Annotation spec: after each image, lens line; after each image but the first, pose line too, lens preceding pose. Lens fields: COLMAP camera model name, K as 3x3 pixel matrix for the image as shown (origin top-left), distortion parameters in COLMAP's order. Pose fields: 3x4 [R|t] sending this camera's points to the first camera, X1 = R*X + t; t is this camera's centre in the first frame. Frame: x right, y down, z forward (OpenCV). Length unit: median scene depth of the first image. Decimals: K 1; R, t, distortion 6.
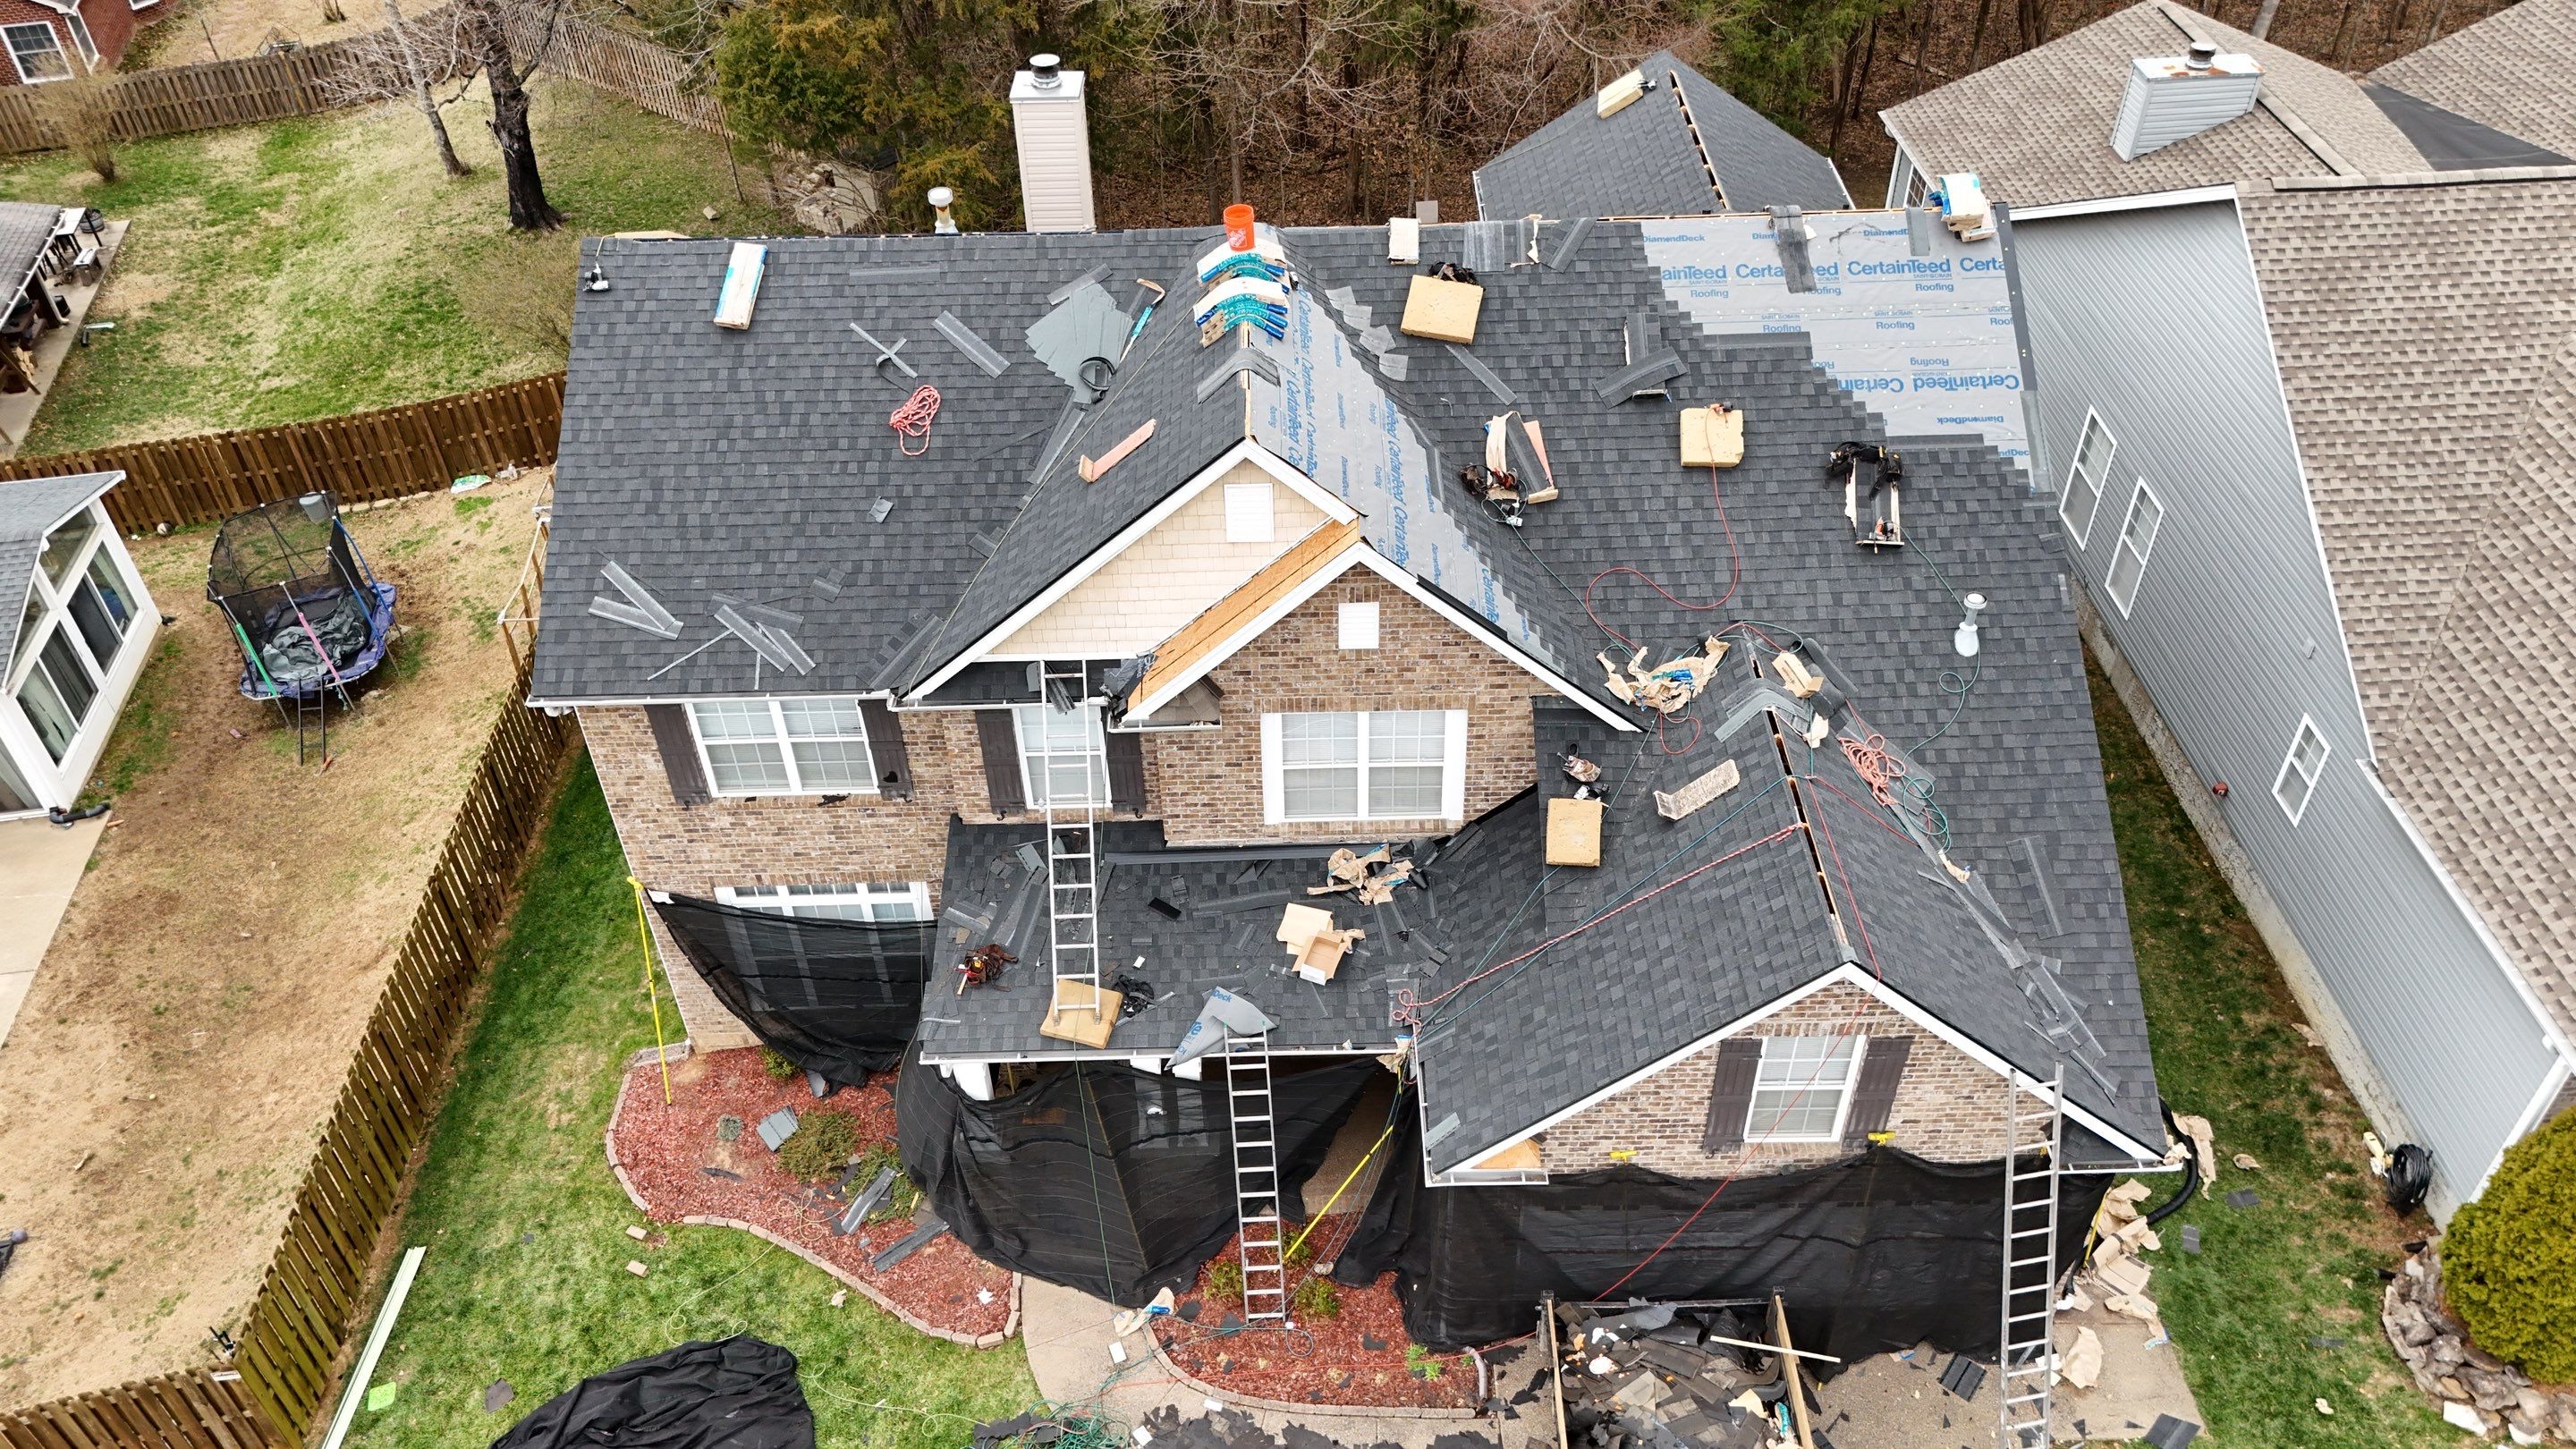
lens RADIAL K [[1887.3, 0, 1295.4], [0, 1887.3, 725.0], [0, 0, 1]] dist [0.079482, -0.077607]
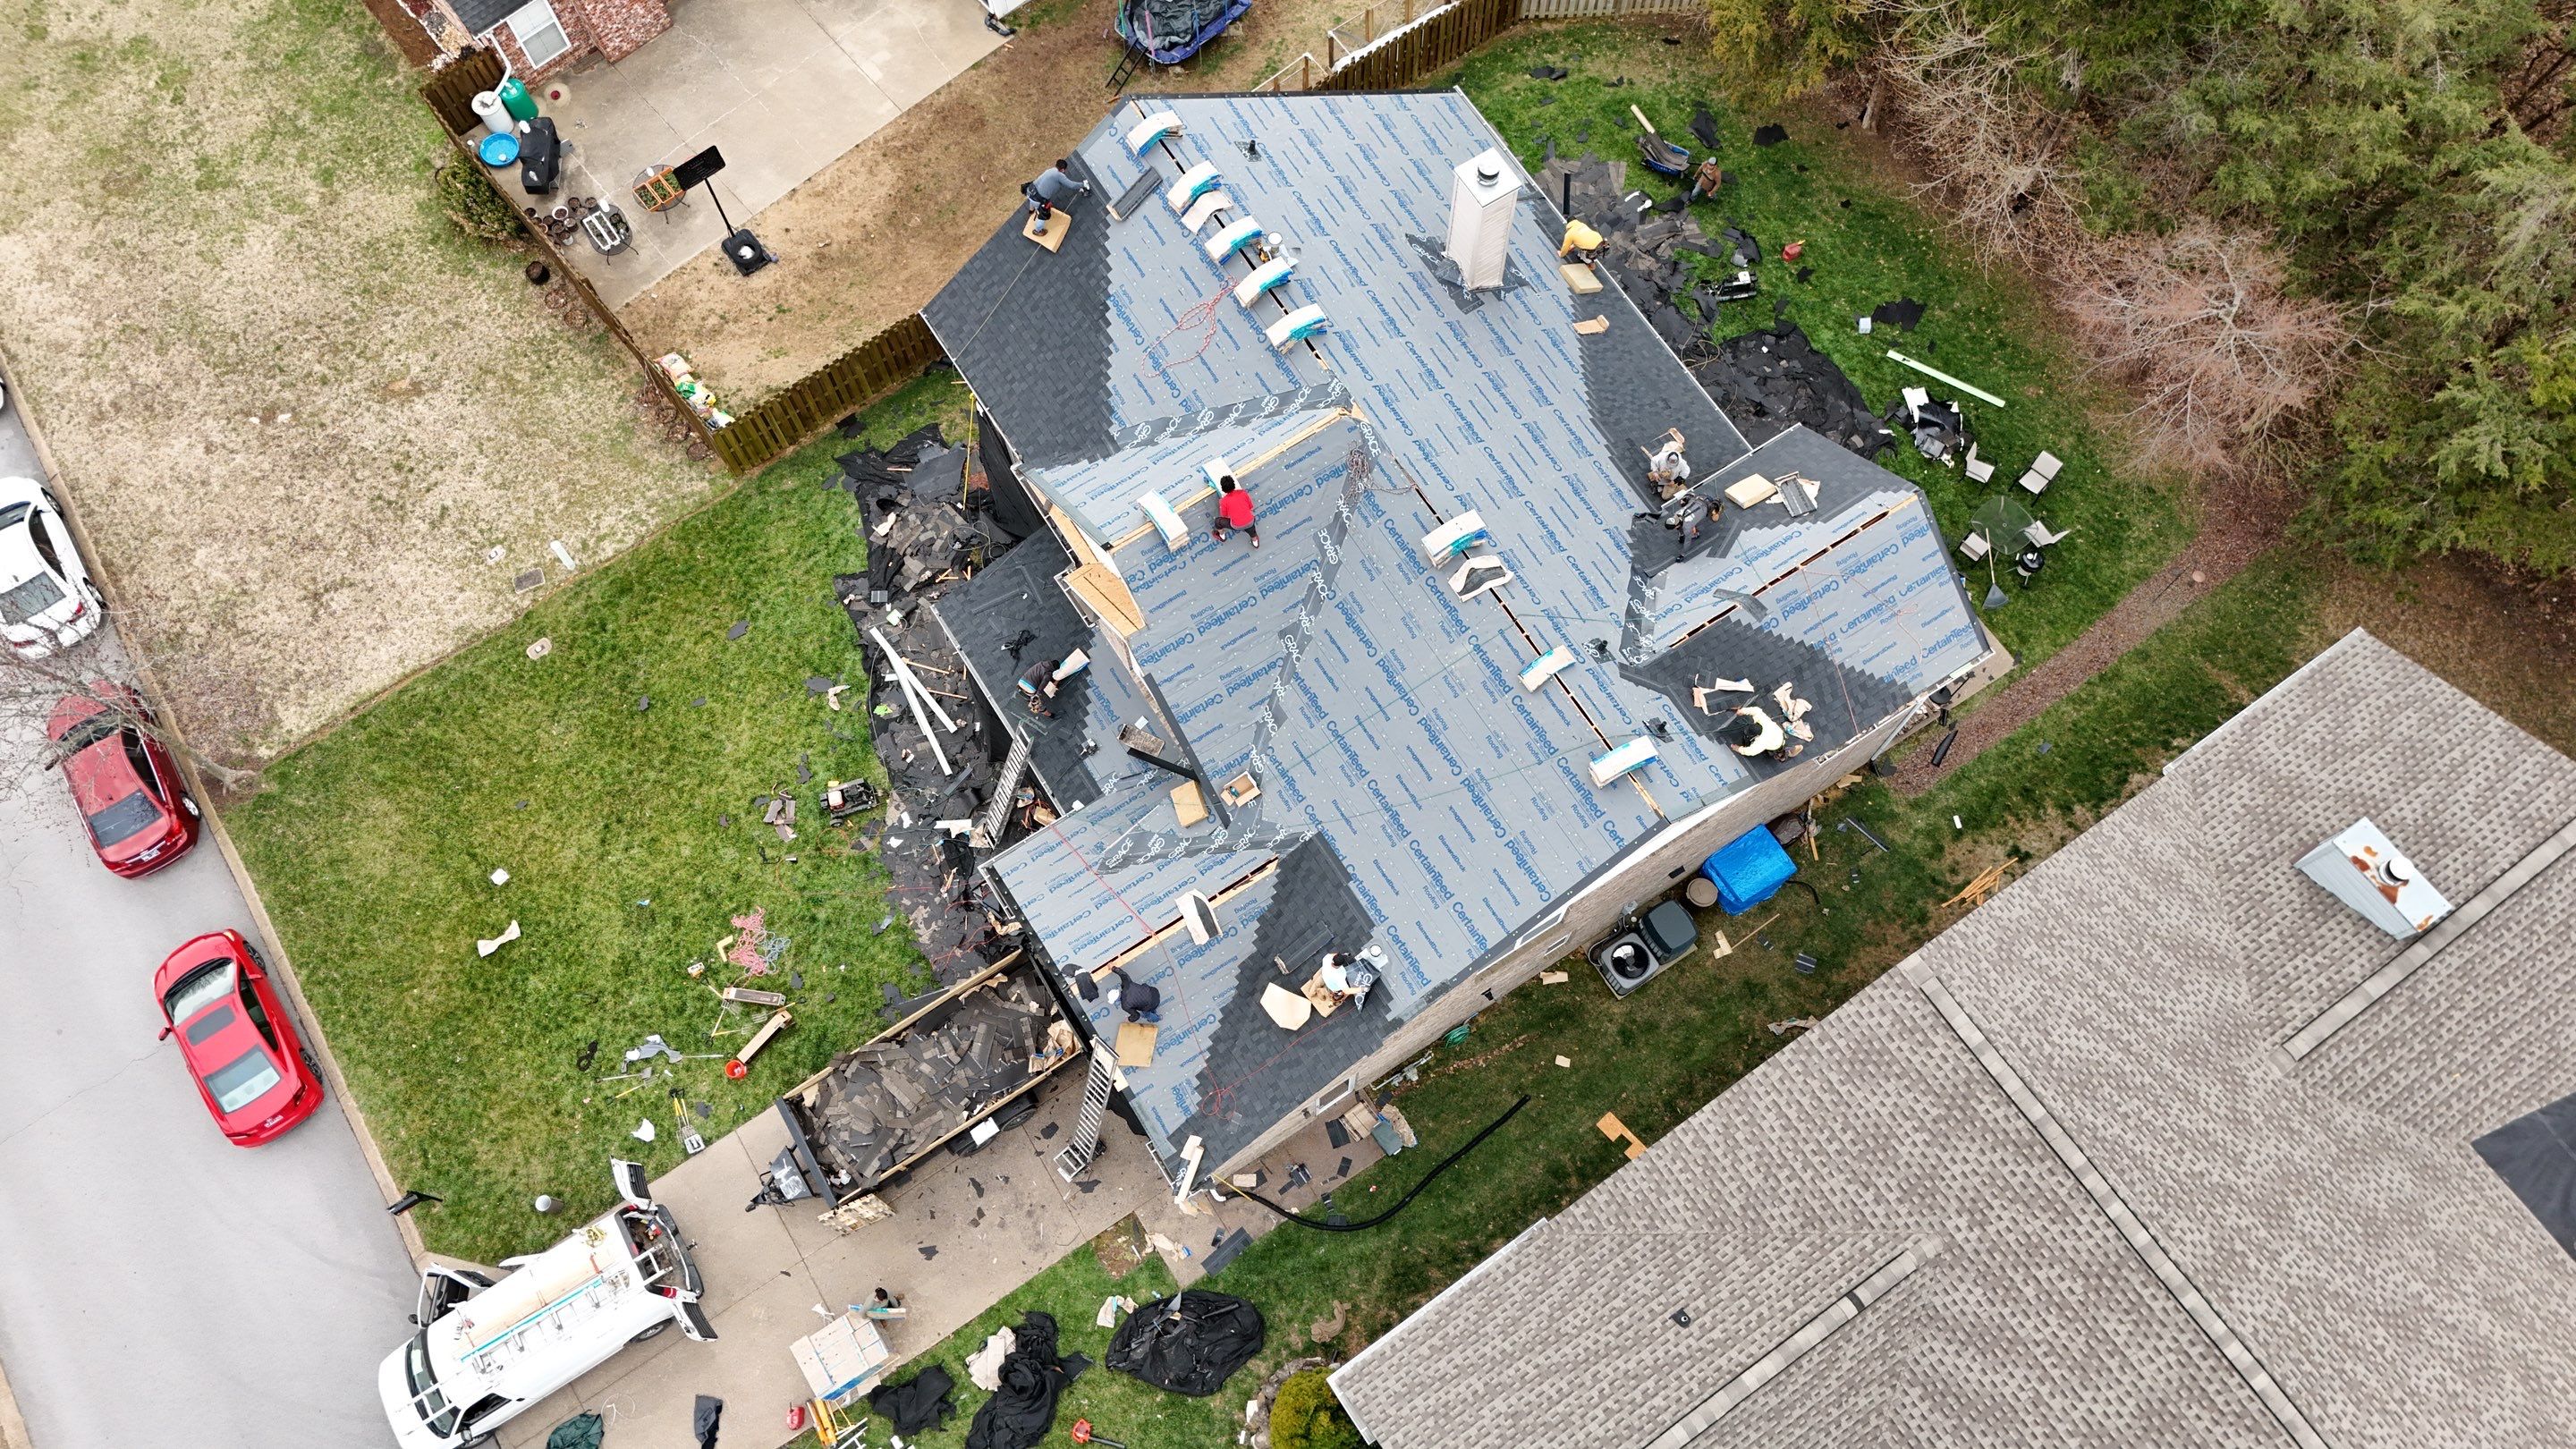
lens RADIAL K [[1887.3, 0, 1284.3], [0, 1887.3, 725.5], [0, 0, 1]] dist [0.079482, -0.077607]
pose [[0.530925, 0.800485, -0.278104, 0.543760], [-0.548682, 0.574821, 0.607065, -0.977417], [0.645807, -0.169715, 0.744399, -0.165252]]
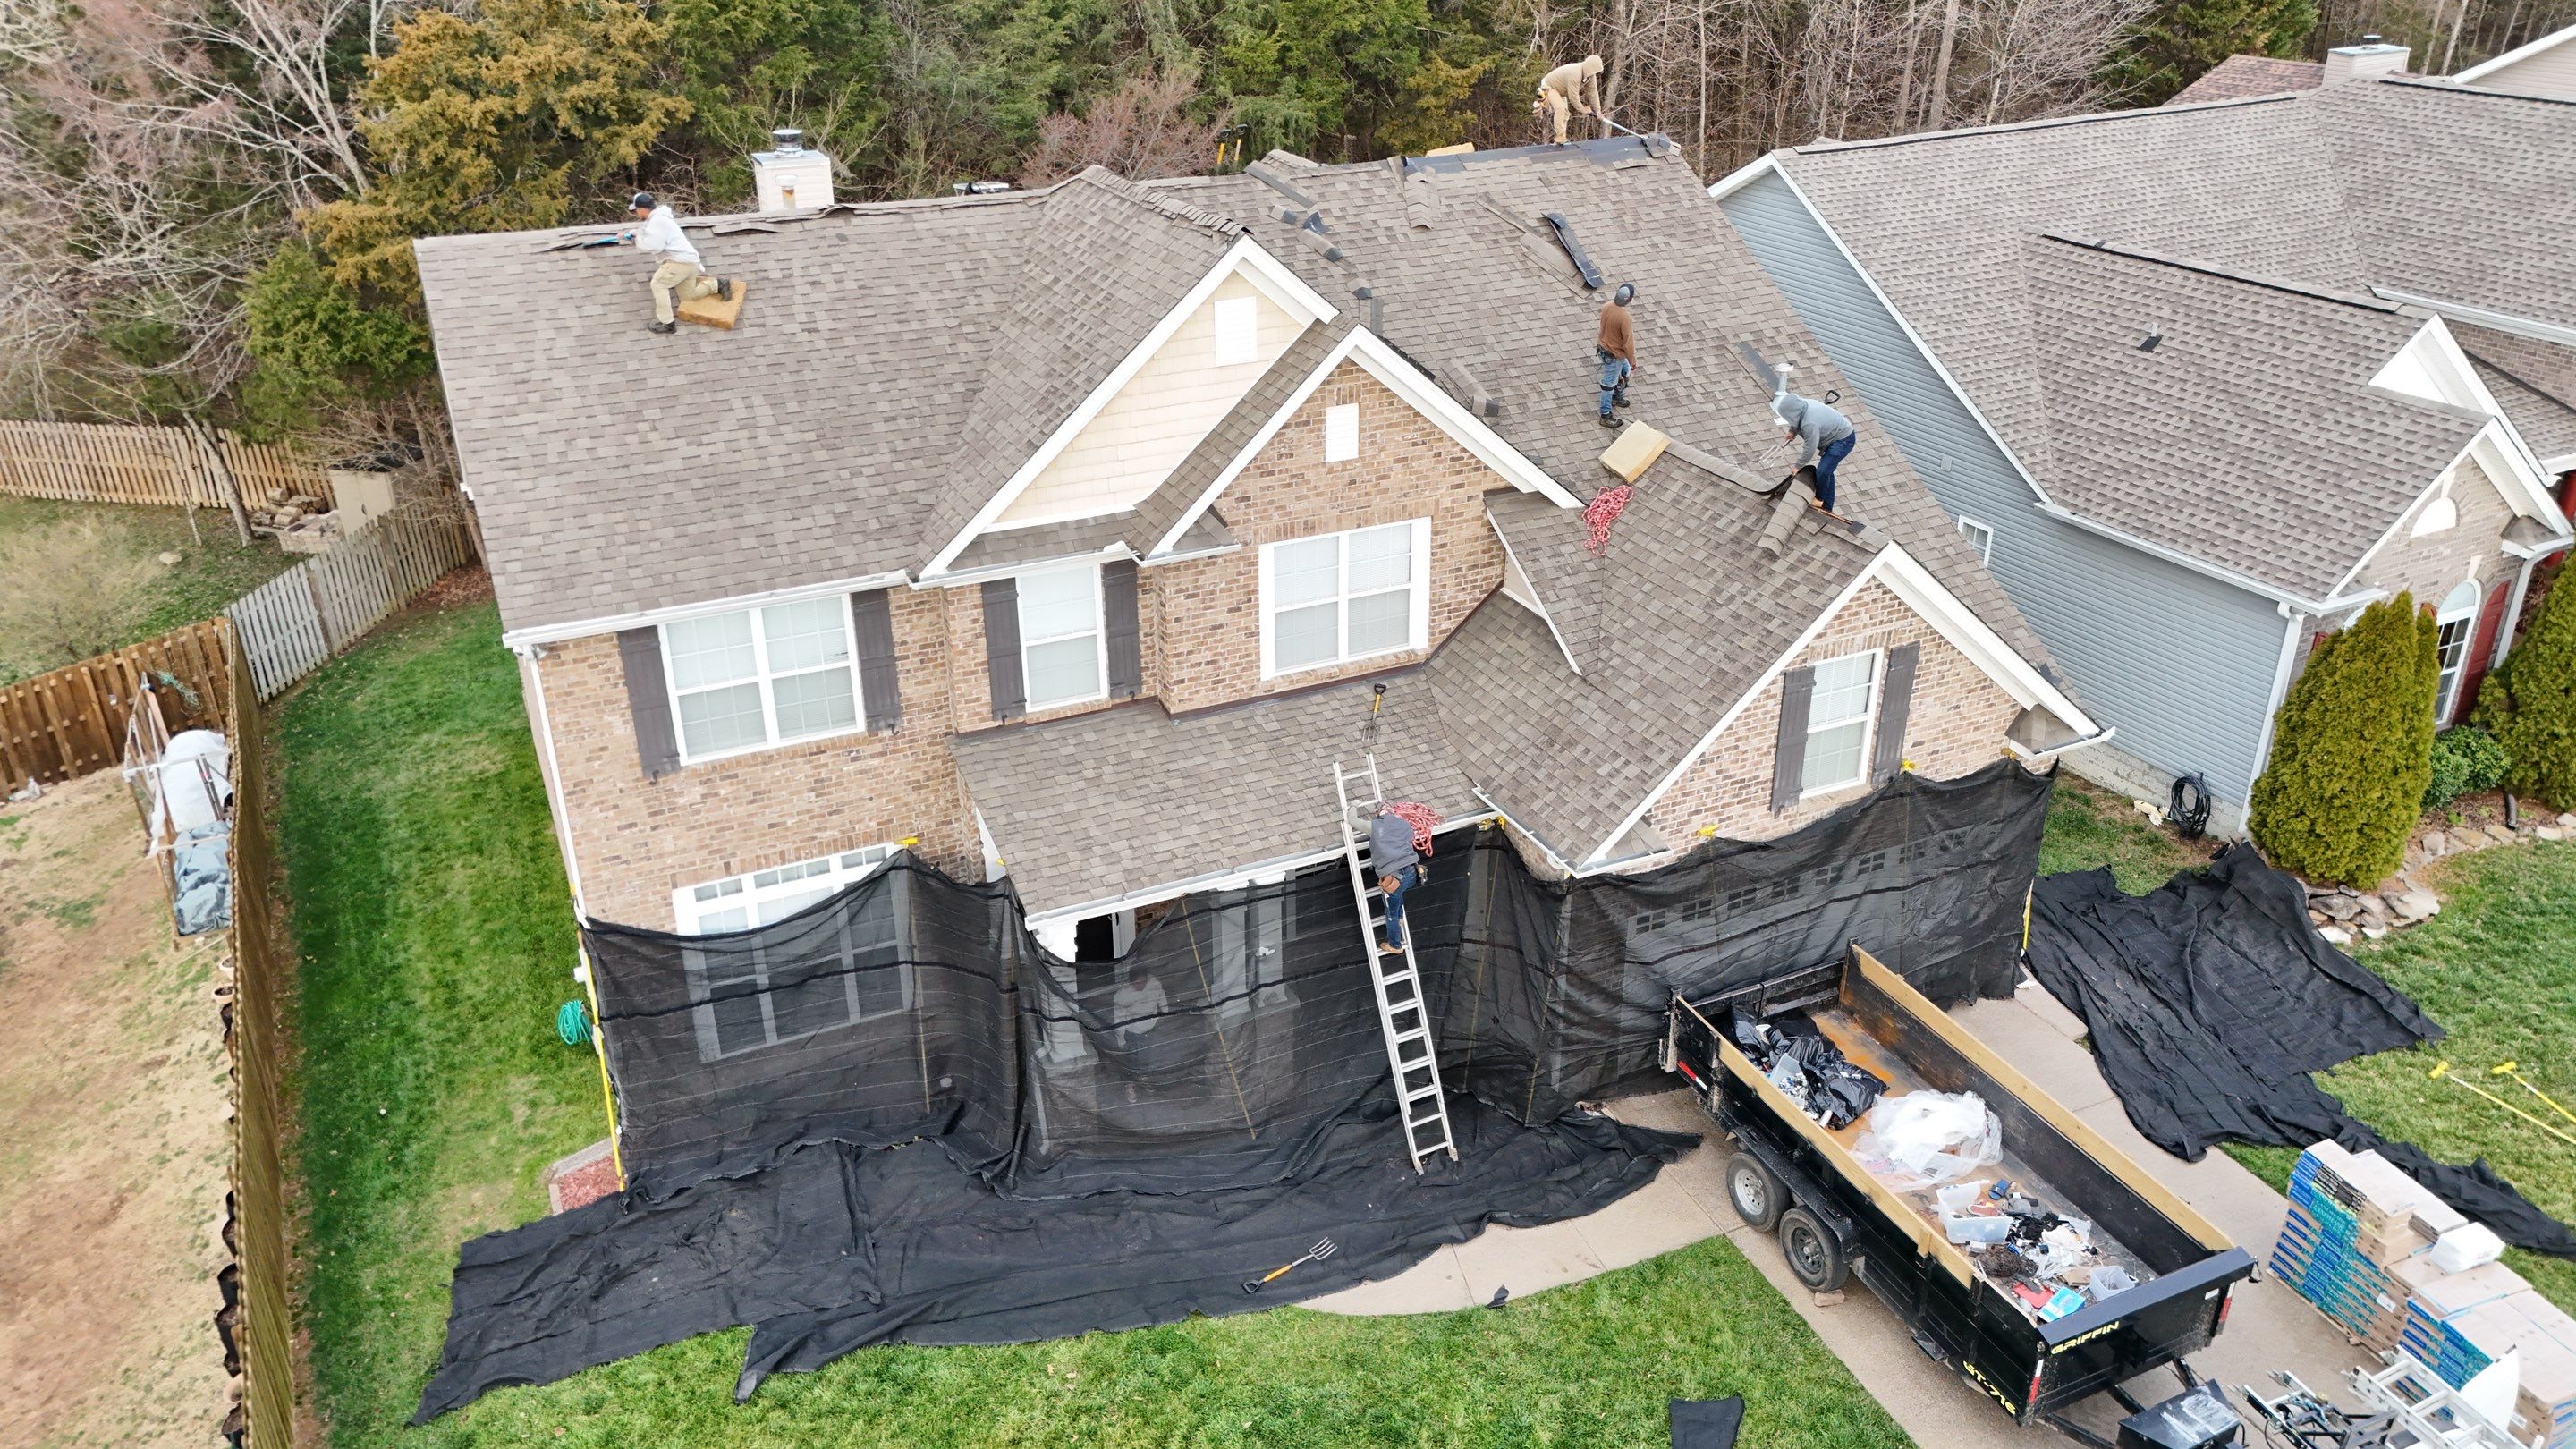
lens RADIAL K [[1887.3, 0, 1285.3], [0, 1887.3, 741.9], [0, 0, 1]] dist [0.079482, -0.077607]
pose [[0.910095, -0.170479, 0.377708, -0.382866], [0.261679, 0.943172, -0.204819, 0.288272], [-0.321326, 0.285243, 0.902987, 0.076271]]
